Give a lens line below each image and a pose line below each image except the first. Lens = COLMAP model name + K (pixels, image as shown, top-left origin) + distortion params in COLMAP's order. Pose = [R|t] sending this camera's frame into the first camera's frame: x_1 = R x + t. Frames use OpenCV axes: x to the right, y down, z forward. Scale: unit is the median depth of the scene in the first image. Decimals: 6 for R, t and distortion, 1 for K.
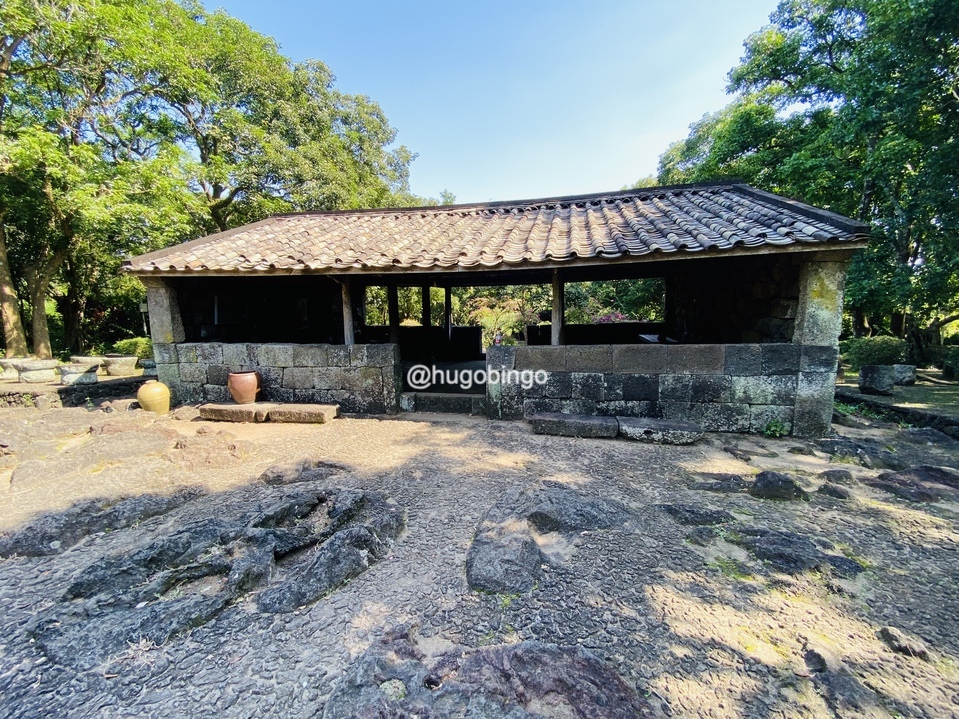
lens RADIAL K [[394.9, 0, 476.7], [0, 394.9, 355.3], [0, 0, 1]] dist [0.047863, -0.041038]
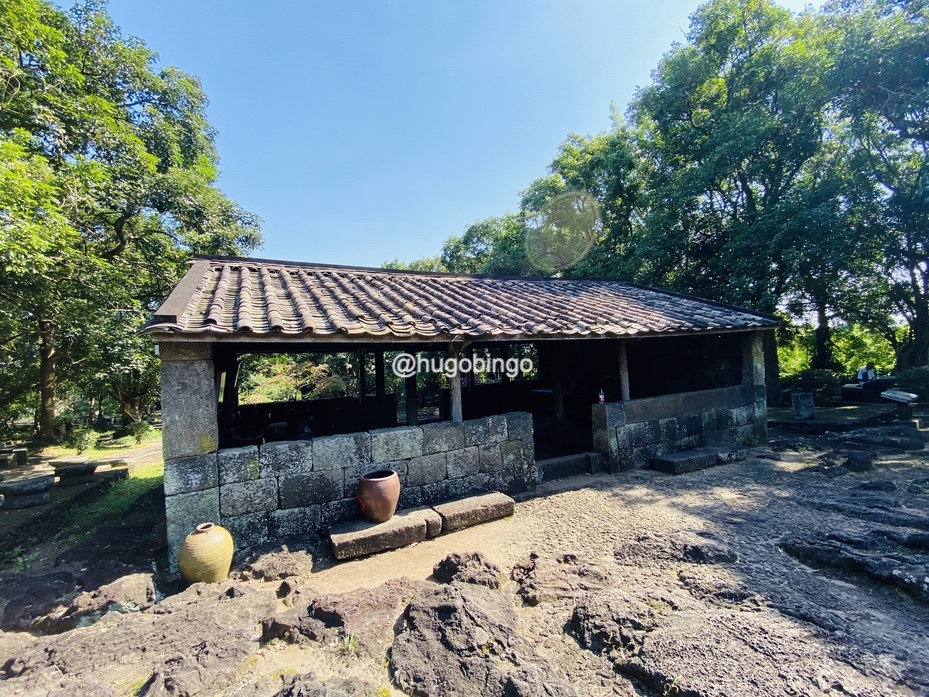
lens RADIAL K [[382.6, 0, 461.8], [0, 382.6, 344.5], [0, 0, 1]] dist [0.047863, -0.041038]
pose [[0.806368, 0.002163, 0.591410, -0.938865], [0.116783, 0.979721, -0.162814, -0.059850], [-0.579769, 0.200355, 0.789763, 0.343807]]
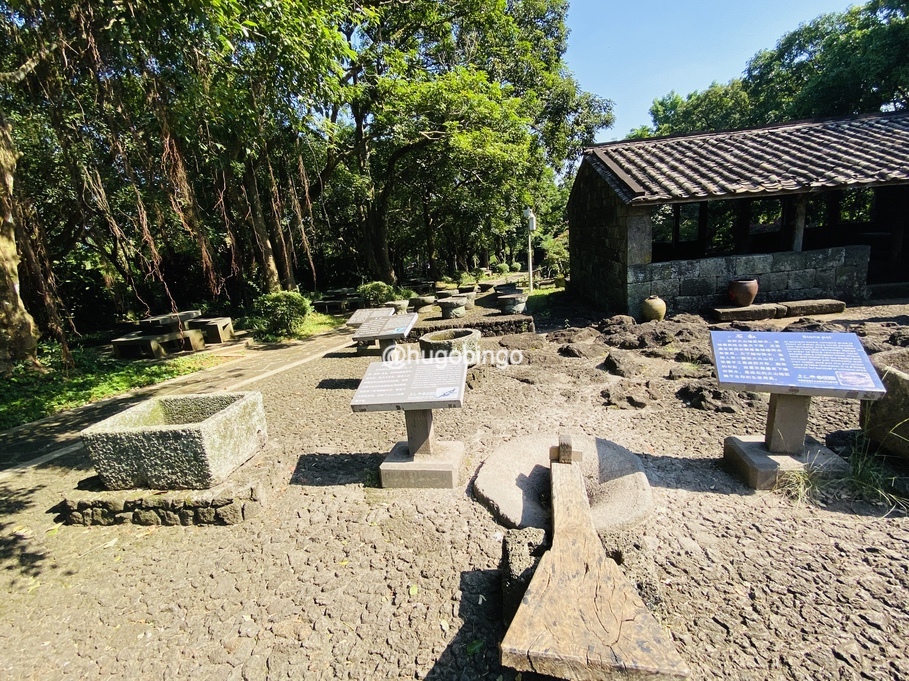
lens RADIAL K [[397.6, 0, 455.2], [0, 397.6, 336.0], [0, 0, 1]] dist [0.000426, -0.013505]
pose [[0.994743, -0.098160, 0.029186, -1.612784], [0.094351, 0.989281, 0.111445, -0.005087], [-0.039813, -0.108105, 0.993342, -0.179608]]
